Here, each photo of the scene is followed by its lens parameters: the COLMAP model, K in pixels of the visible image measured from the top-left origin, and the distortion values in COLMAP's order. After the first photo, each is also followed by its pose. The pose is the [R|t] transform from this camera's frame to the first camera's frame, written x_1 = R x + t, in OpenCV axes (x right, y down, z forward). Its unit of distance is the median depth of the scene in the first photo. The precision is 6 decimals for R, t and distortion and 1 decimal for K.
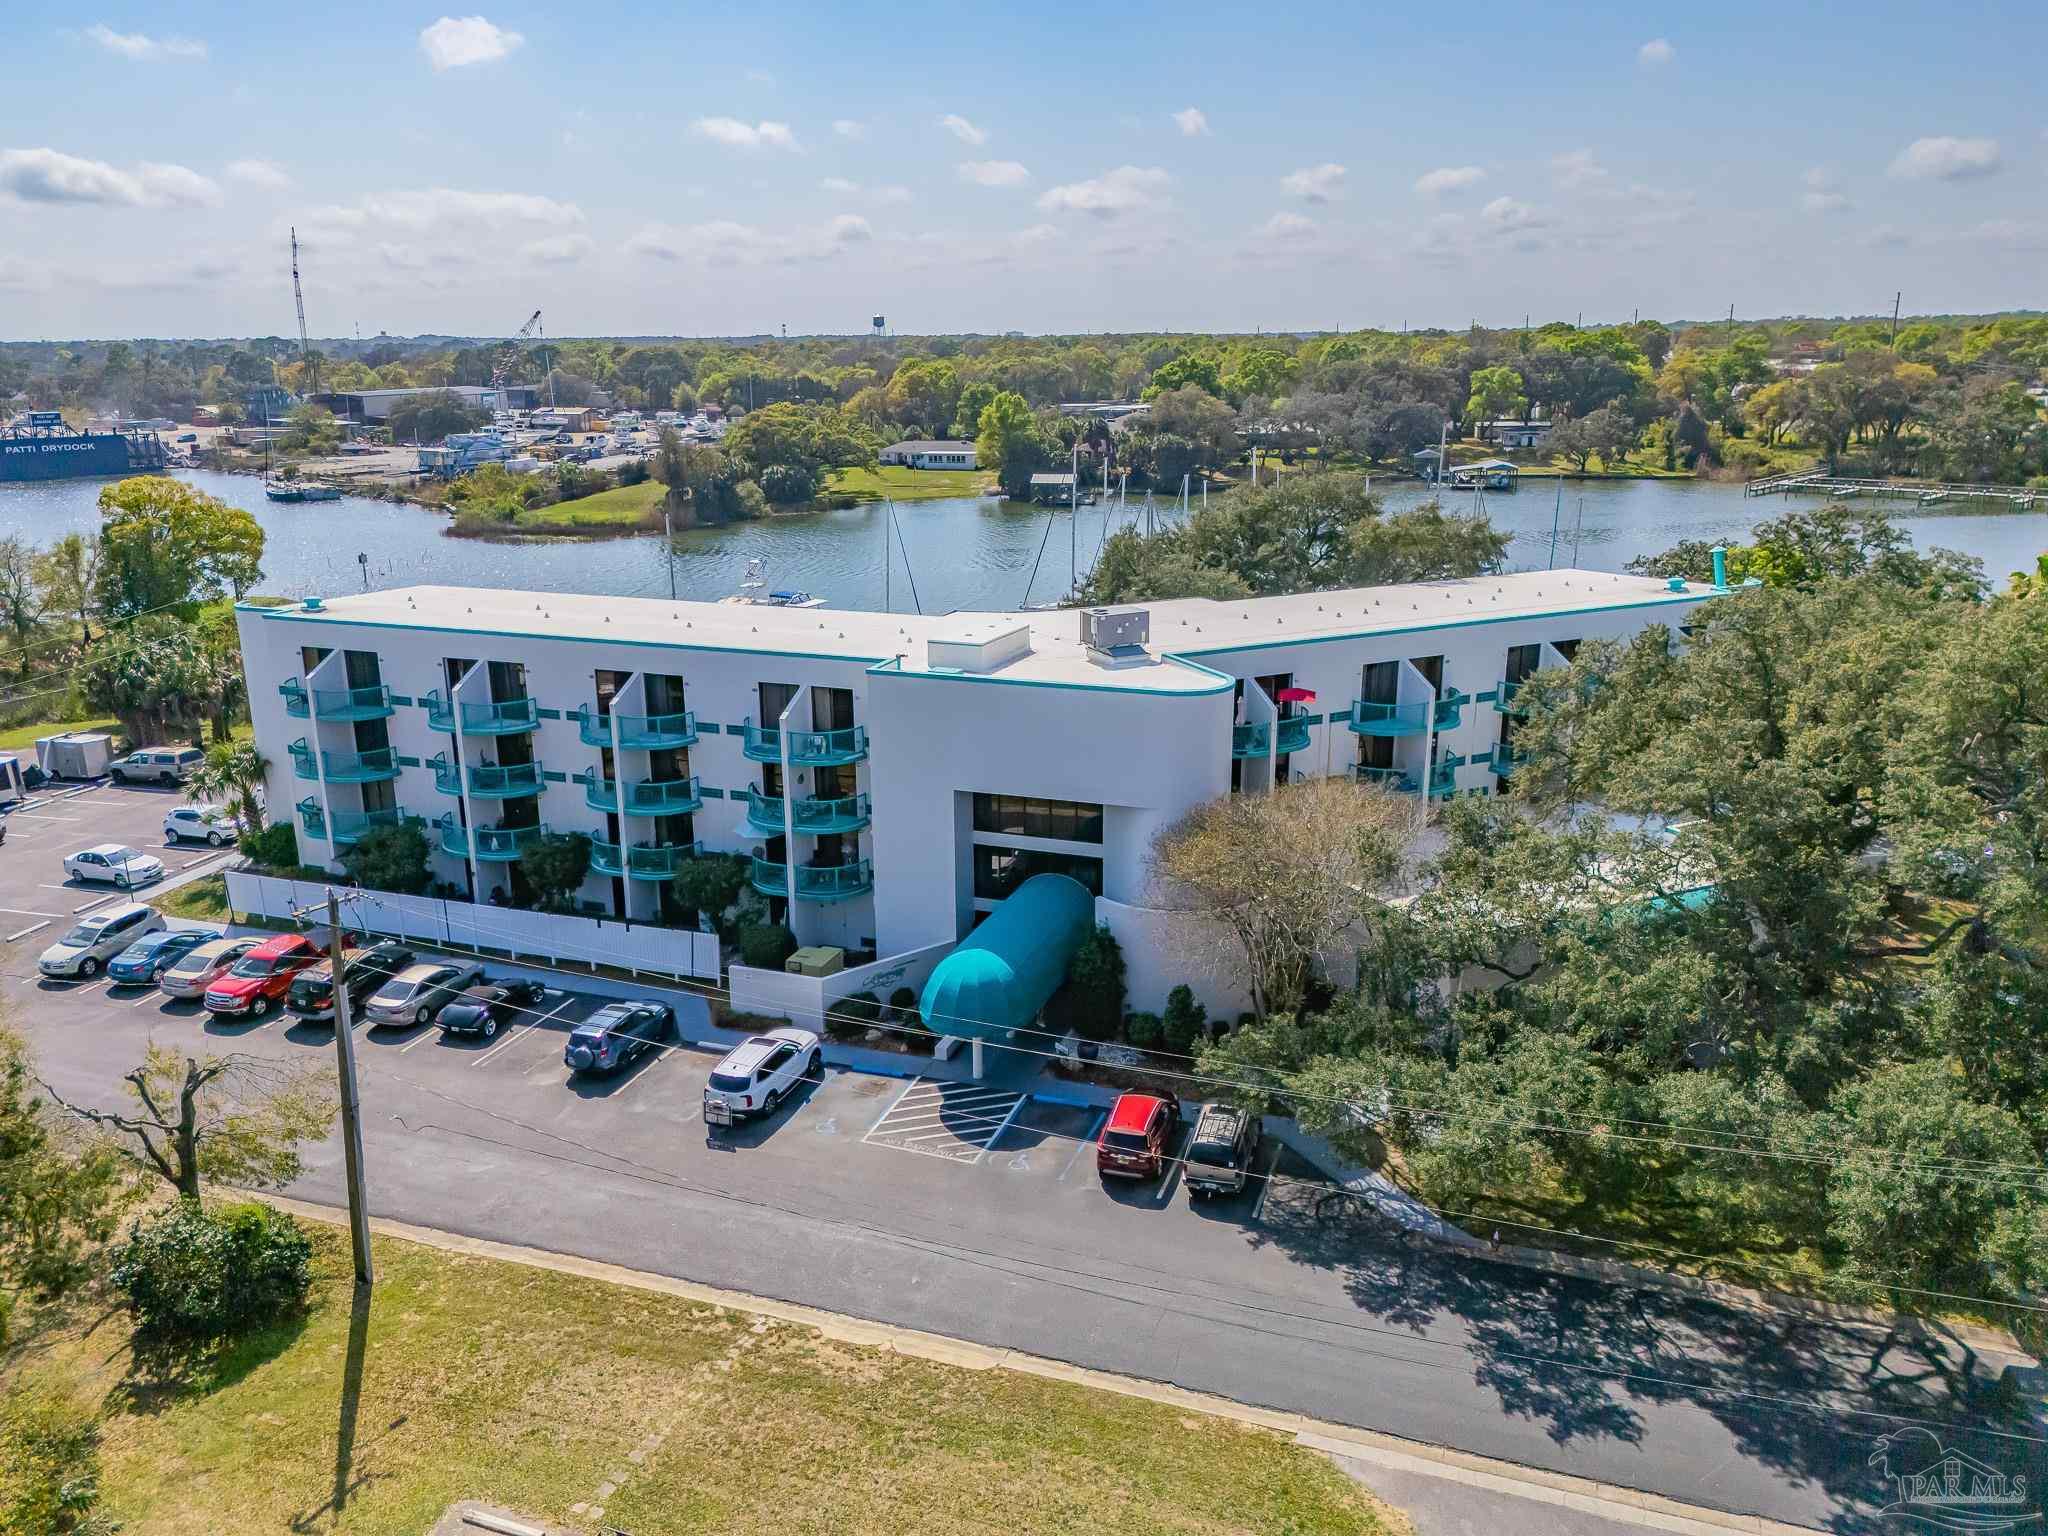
lens RADIAL K [[1542.1, 0, 1024.0], [0, 1542.1, 768.0], [0, 0, 1]] dist [0.074920, -0.064897]
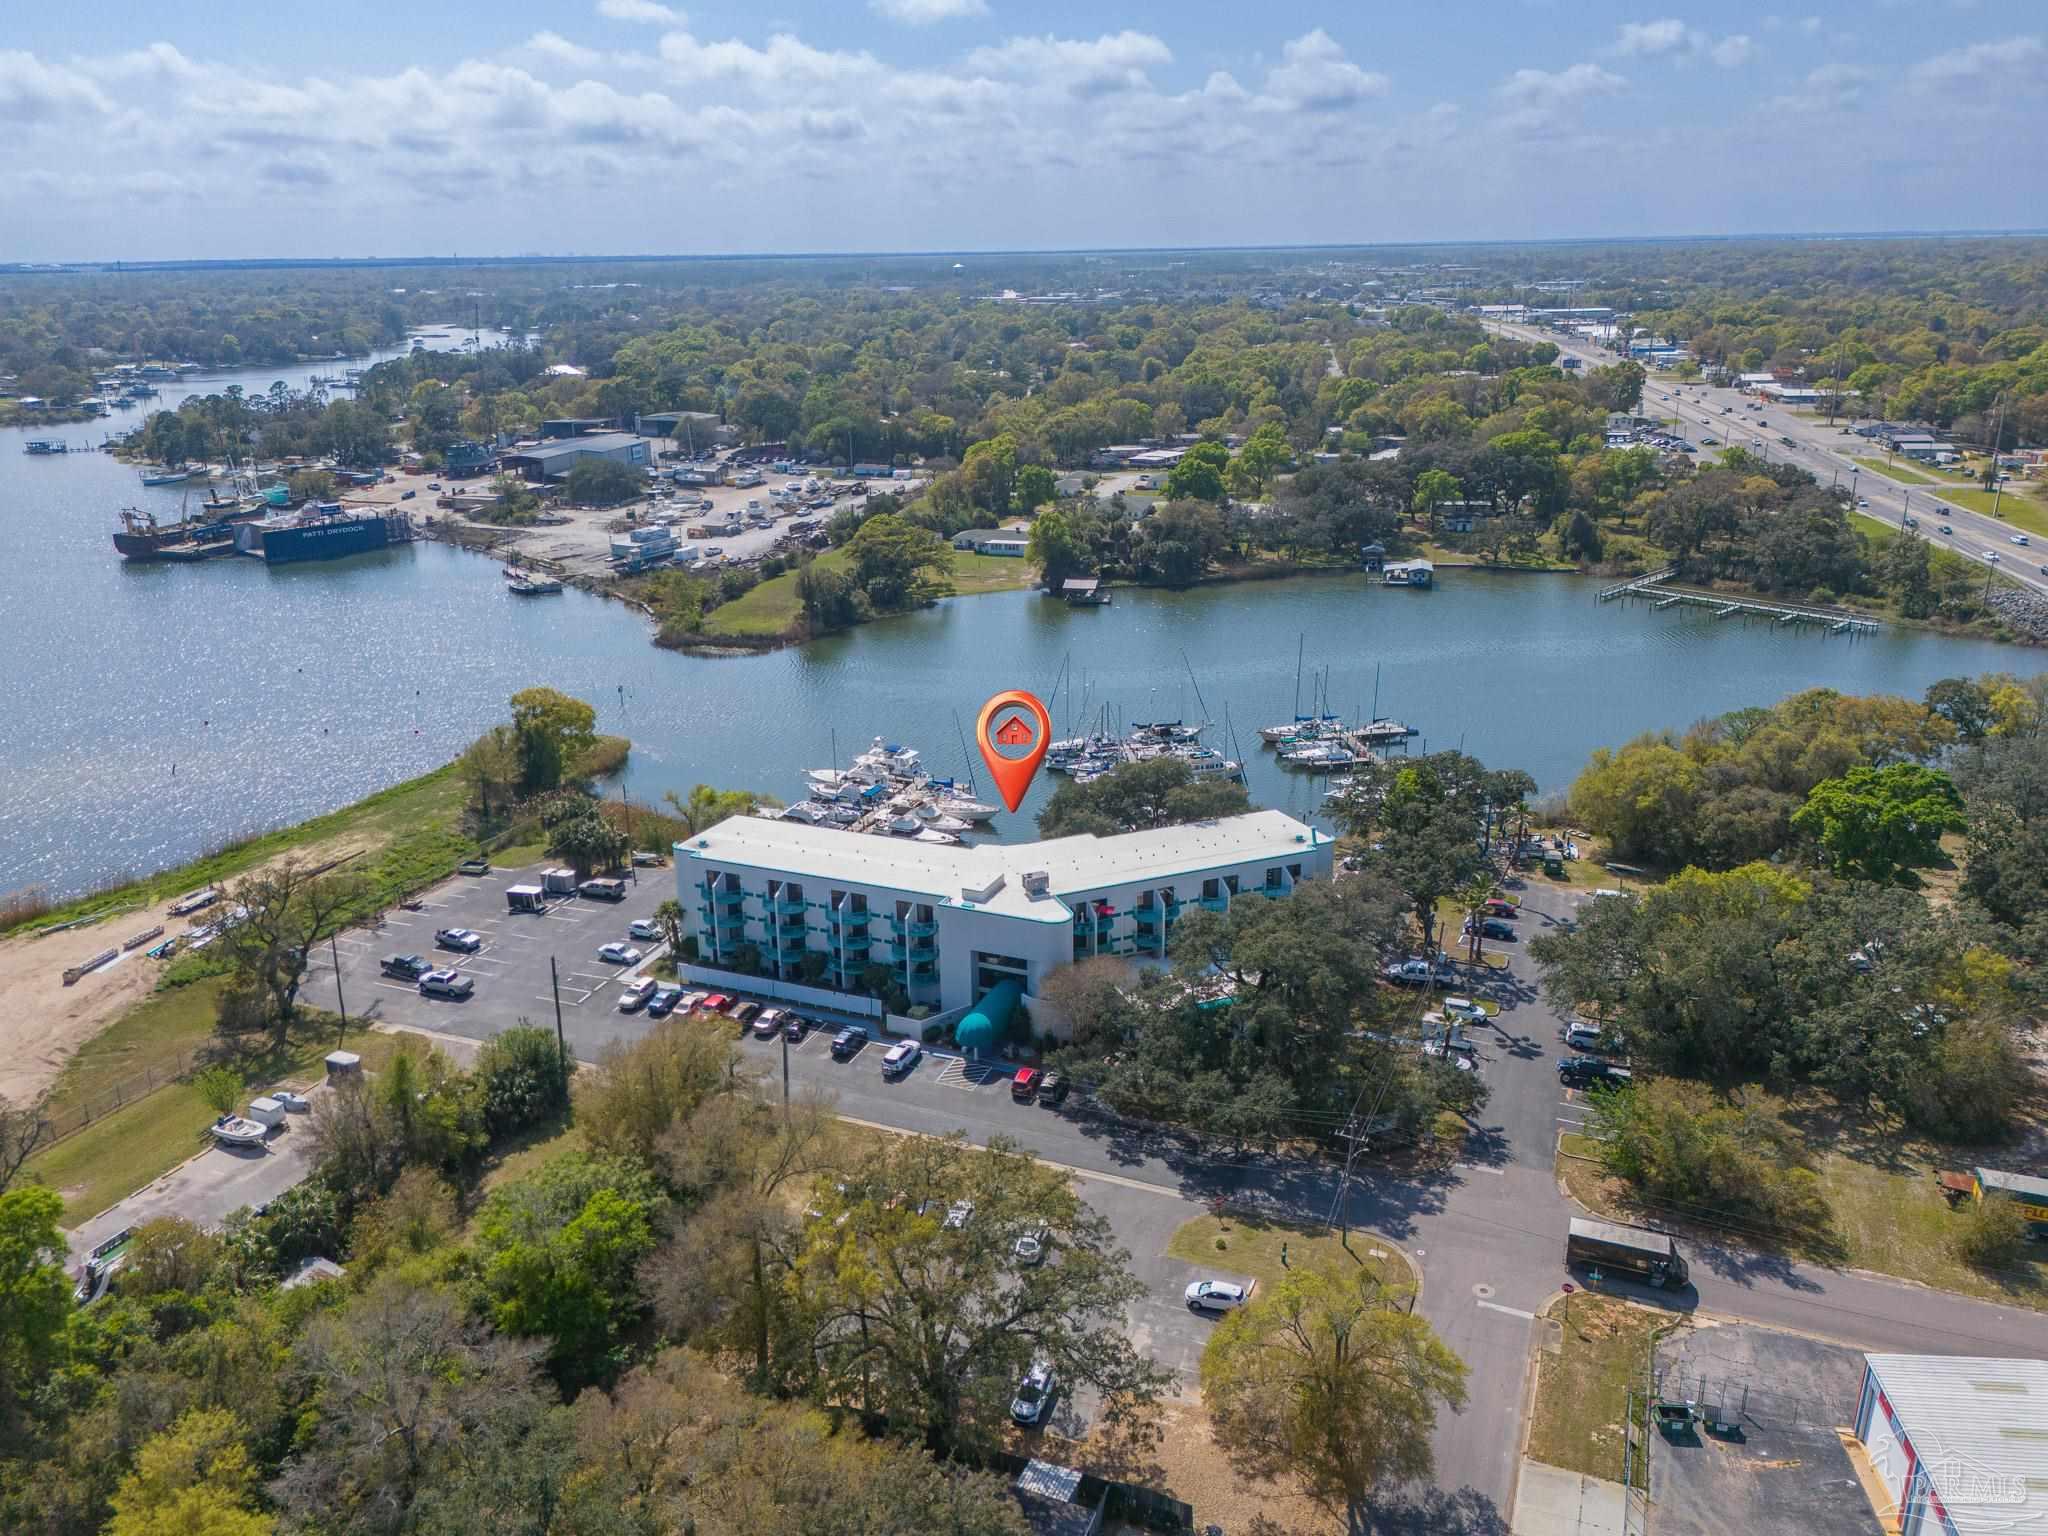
lens RADIAL K [[1542.1, 0, 1024.0], [0, 1542.1, 768.0], [0, 0, 1]] dist [0.074920, -0.064897]
pose [[0.998672, 0.010149, -0.050511, 0.167080], [-0.007331, 0.998423, 0.055661, -0.420691], [0.050996, -0.055217, 0.997171, -1.530570]]
